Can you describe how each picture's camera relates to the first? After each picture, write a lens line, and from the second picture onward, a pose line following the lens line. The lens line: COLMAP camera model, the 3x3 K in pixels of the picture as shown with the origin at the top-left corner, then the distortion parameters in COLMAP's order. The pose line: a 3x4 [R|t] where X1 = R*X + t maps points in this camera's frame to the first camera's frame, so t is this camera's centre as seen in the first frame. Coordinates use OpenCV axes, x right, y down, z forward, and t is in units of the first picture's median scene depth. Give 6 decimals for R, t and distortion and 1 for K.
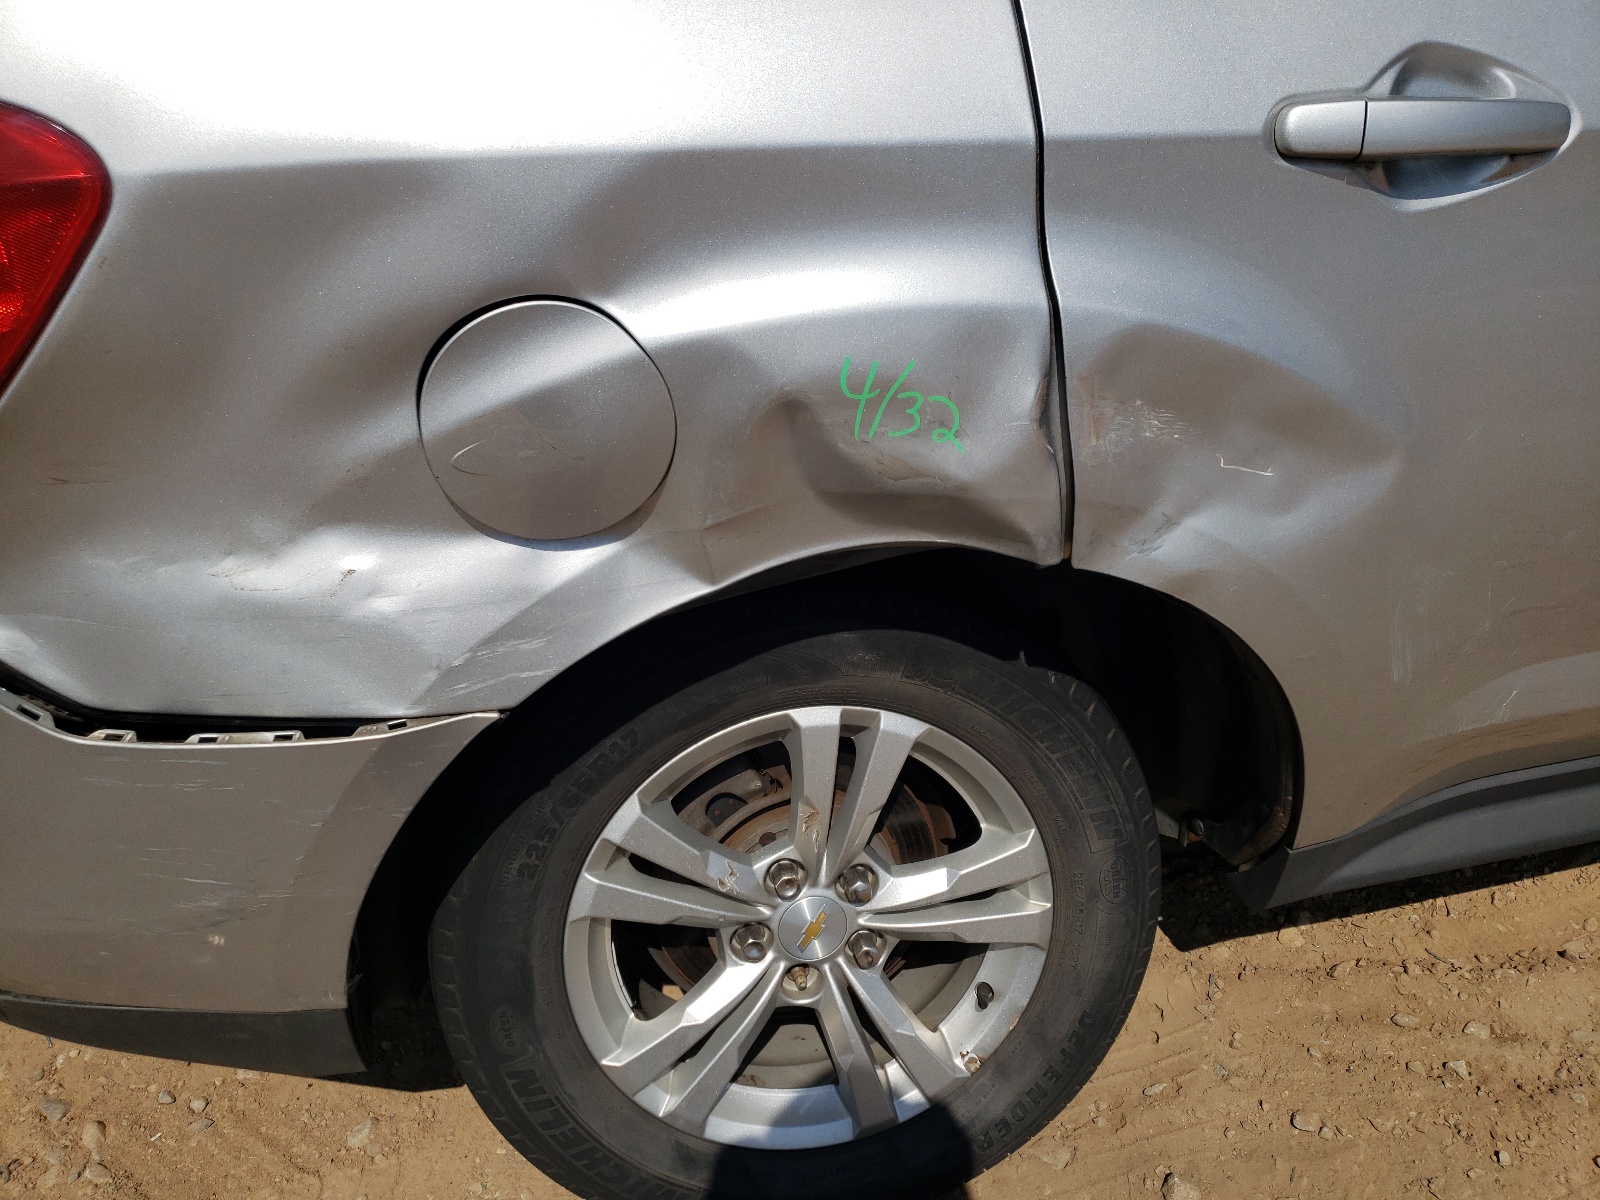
lens RADIAL K [[1217.4, 0, 800.0], [0, 1217.4, 600.0], [0, 0, 1]] dist [0.003190, 0.000725]
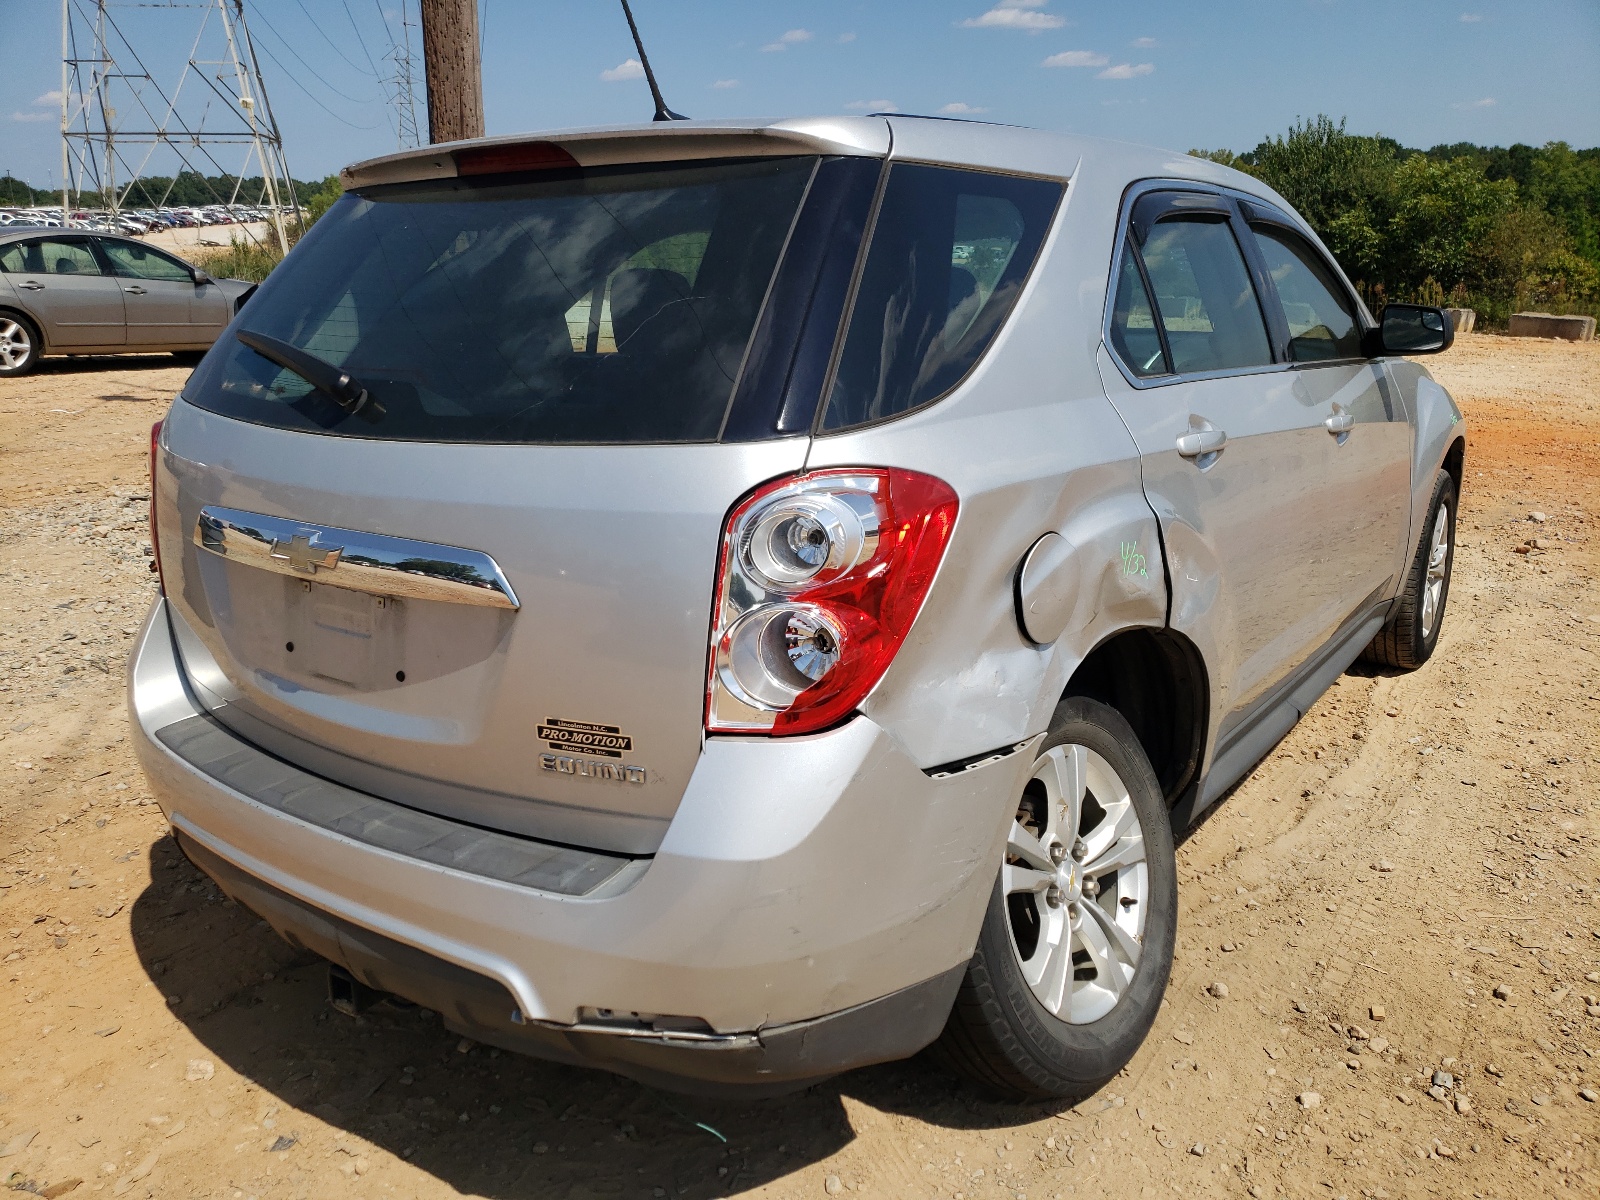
lens RADIAL K [[1217.4, 0, 800.0], [0, 1217.4, 600.0], [0, 0, 1]] dist [0.003190, 0.000725]
pose [[0.787457, -0.162797, 0.594482, -1.740397], [0.352652, 0.910027, -0.217918, 0.188845], [-0.505518, 0.381246, 0.774018, -0.474397]]
